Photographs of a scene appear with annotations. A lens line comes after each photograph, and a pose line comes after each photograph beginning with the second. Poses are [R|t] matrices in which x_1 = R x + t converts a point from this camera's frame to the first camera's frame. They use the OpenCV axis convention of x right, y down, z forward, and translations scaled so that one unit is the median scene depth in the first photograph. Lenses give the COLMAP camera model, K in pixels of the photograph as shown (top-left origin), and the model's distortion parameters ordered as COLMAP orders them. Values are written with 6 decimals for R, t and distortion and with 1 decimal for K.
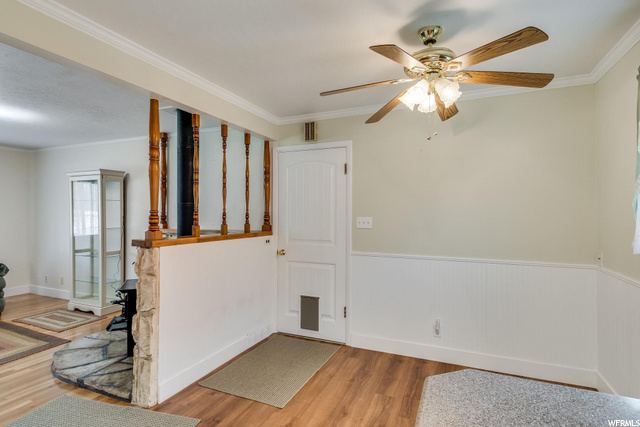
lens RADIAL K [[353.3, 0, 318.9], [0, 353.3, 212.9], [0, 0, 1]] dist [0.001912, 0.000653]
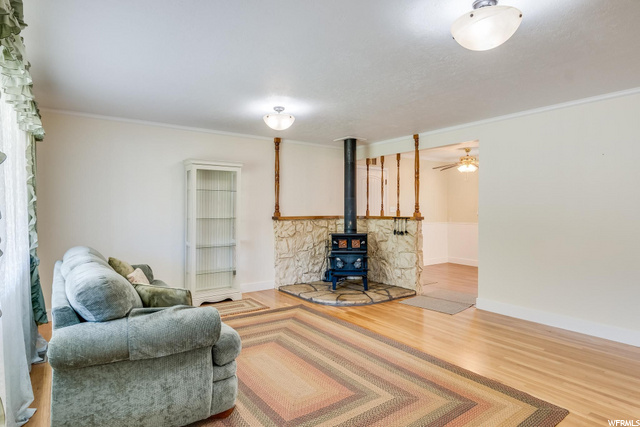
lens RADIAL K [[353.3, 0, 321.1], [0, 353.3, 213.3], [0, 0, 1]] dist [0.001912, 0.000653]
pose [[0.512832, -0.022342, 0.858198, -1.968630], [0.006416, 0.999733, 0.022193, 0.004056], [-0.858465, -0.005875, 0.512838, 0.315864]]
